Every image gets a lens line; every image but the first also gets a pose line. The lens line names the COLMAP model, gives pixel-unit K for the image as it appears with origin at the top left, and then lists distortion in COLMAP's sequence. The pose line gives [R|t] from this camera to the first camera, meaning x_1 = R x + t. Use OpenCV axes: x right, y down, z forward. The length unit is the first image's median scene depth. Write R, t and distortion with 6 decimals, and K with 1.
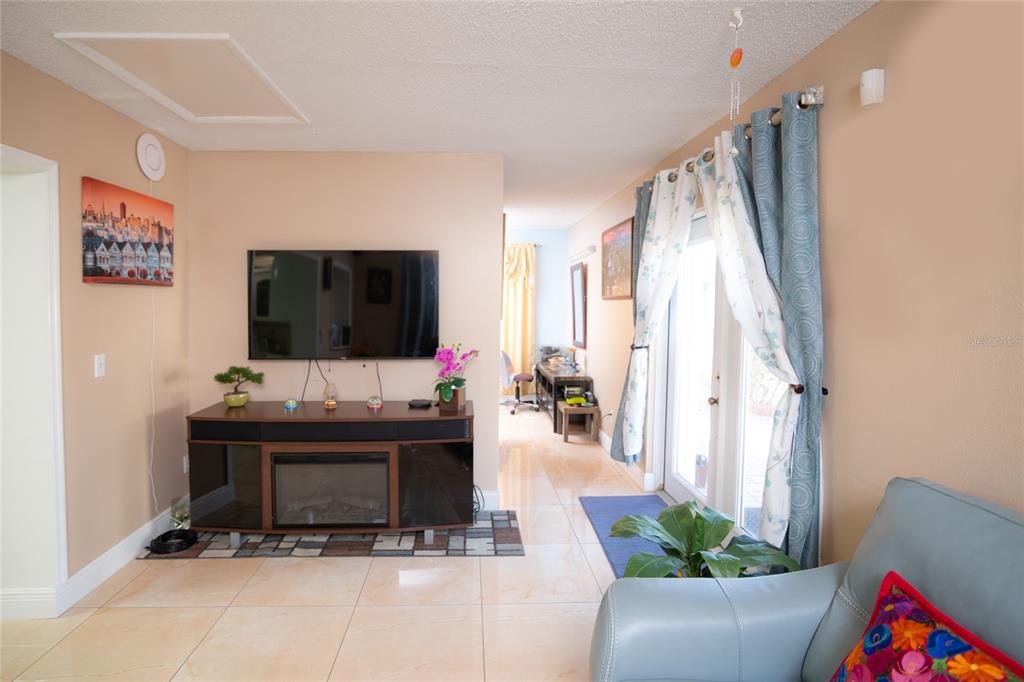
lens RADIAL K [[517.9, 0, 487.0], [0, 517.9, 328.6], [0, 0, 1]] dist [0.000934, 0.000077]
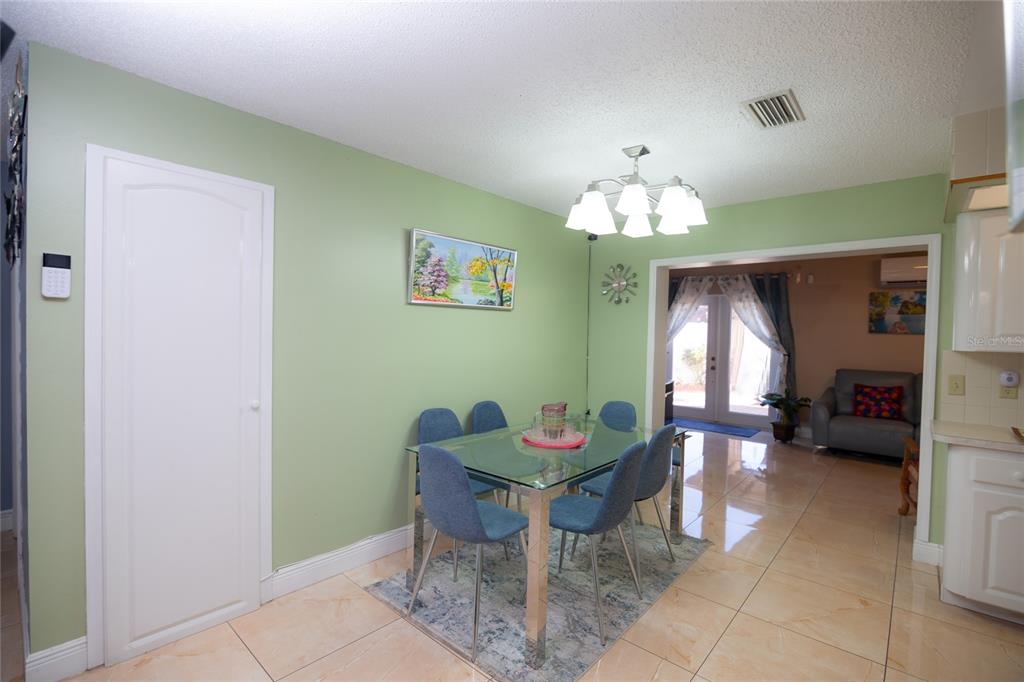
lens RADIAL K [[467.6, 0, 512.0], [0, 467.6, 341.0], [0, 0, 1]] dist [-0.011383, 0.000611]
pose [[0.694500, -0.014705, 0.719342, -1.981959], [0.021962, 0.999759, -0.000767, -0.020017], [-0.719157, 0.016331, 0.694656, 0.081818]]
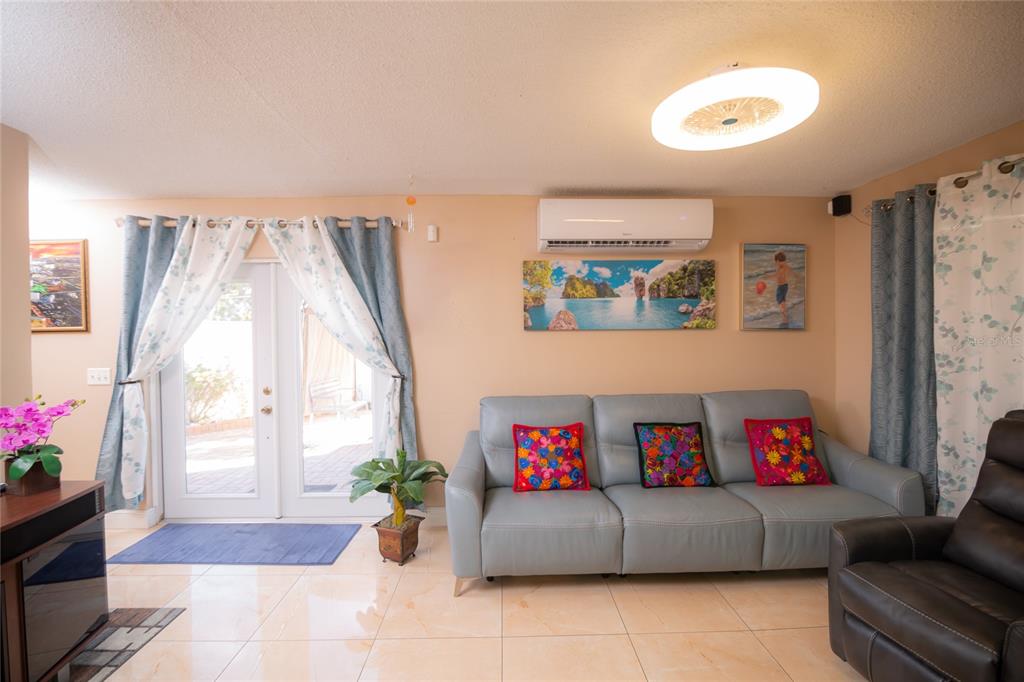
lens RADIAL K [[467.6, 0, 512.0], [0, 467.6, 341.0], [0, 0, 1]] dist [-0.011383, 0.000611]
pose [[0.011405, -0.022409, 0.999684, -0.705806], [0.056238, 0.998181, 0.021734, -0.023649], [-0.998352, 0.055972, 0.012644, 0.365649]]
